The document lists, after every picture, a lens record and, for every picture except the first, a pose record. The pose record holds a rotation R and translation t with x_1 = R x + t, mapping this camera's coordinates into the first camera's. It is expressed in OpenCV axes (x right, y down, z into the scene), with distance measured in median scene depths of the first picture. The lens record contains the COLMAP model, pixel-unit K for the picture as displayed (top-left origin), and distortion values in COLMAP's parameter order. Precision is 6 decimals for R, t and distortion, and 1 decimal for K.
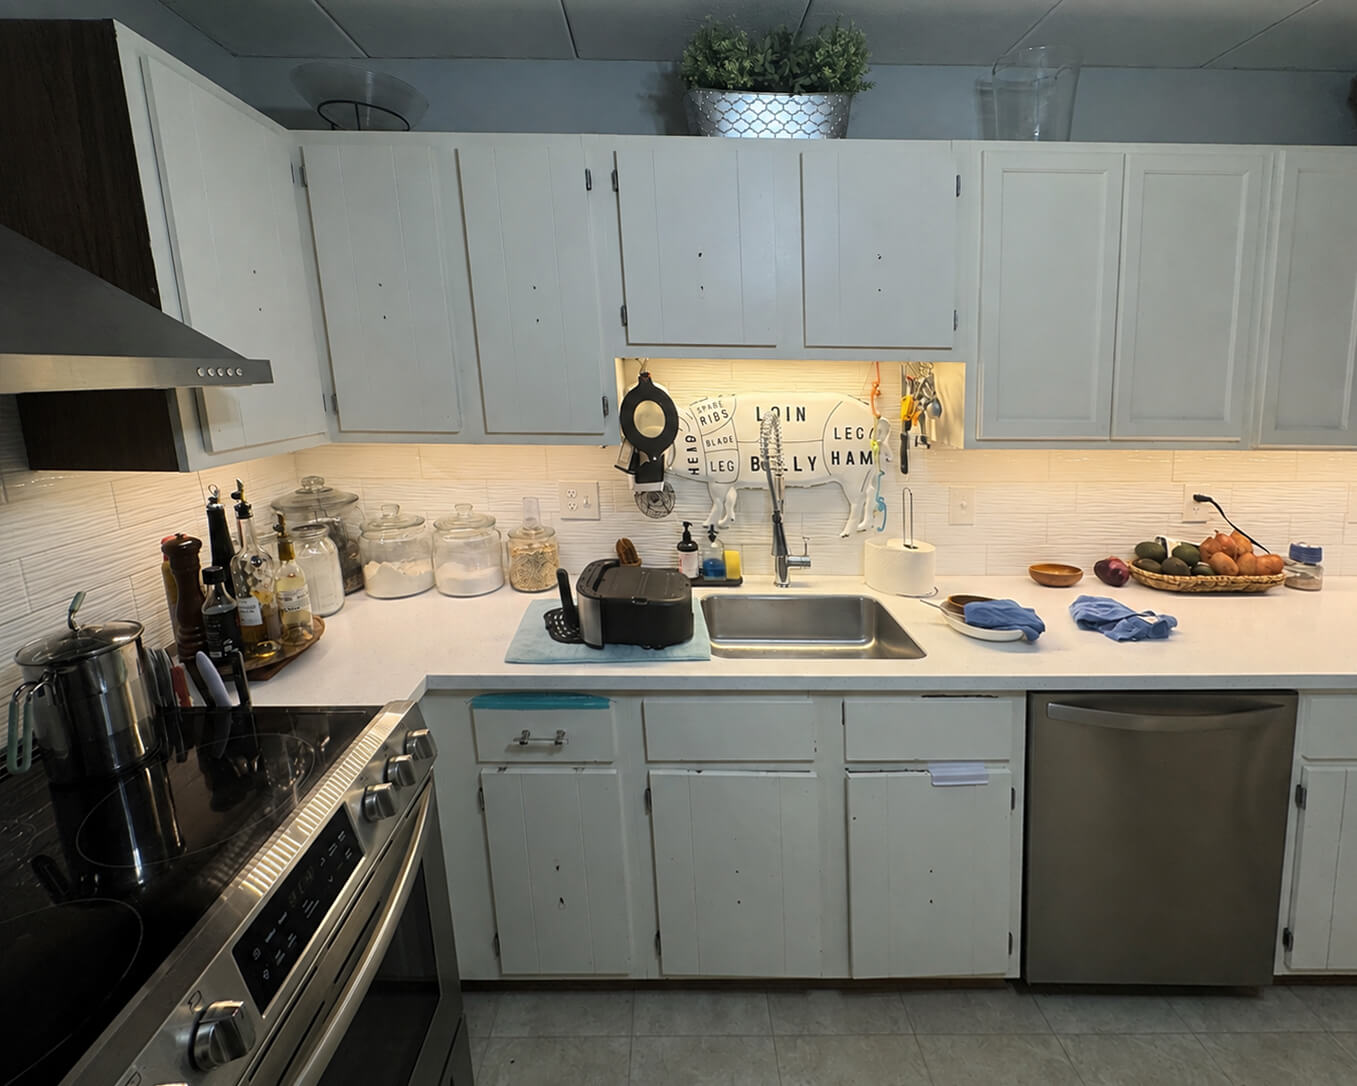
lens RADIAL K [[582.6, 0, 665.0], [0, 582.6, 494.7], [0, 0, 1]] dist [-0.000552, -0.000449]
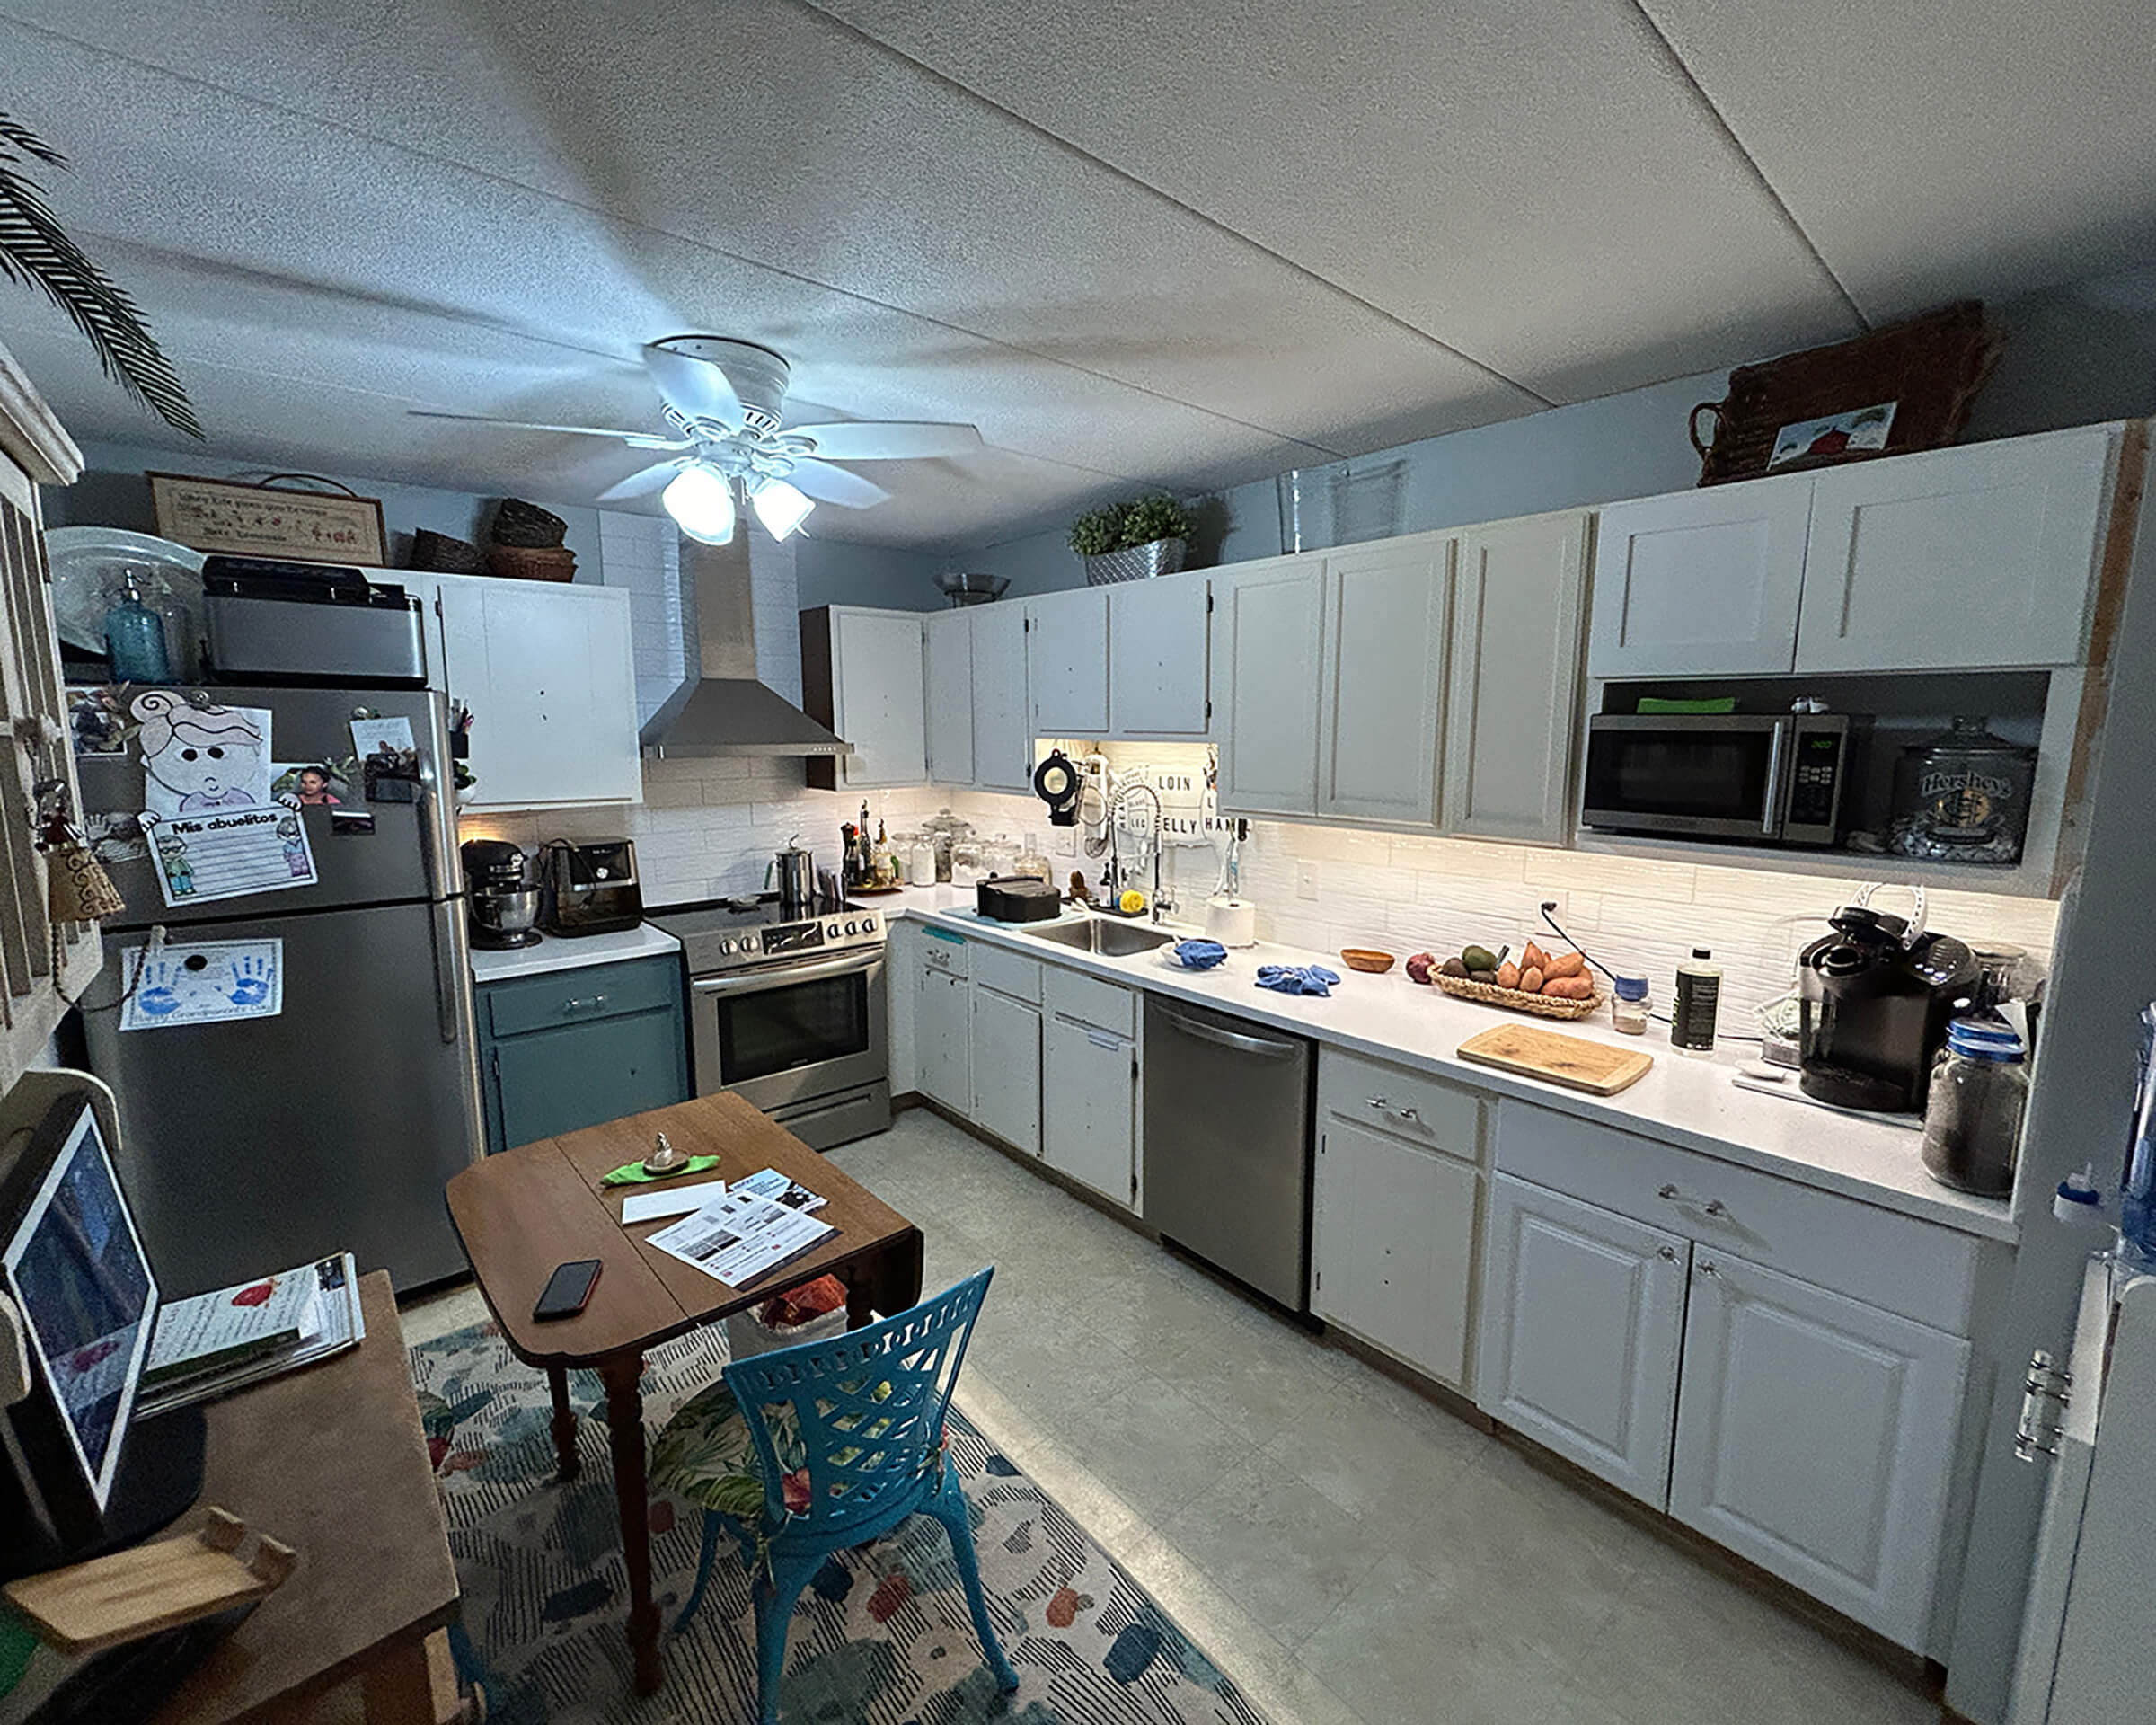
lens RADIAL K [[925.6, 0, 1069.7], [0, 925.6, 863.5], [0, 0, 1]] dist [-0.000552, -0.000449]
pose [[0.656669, 0.112223, -0.745782, 2.208441], [-0.147527, 0.988877, 0.018904, 0.032665], [0.739609, 0.097609, 0.665921, -0.635547]]
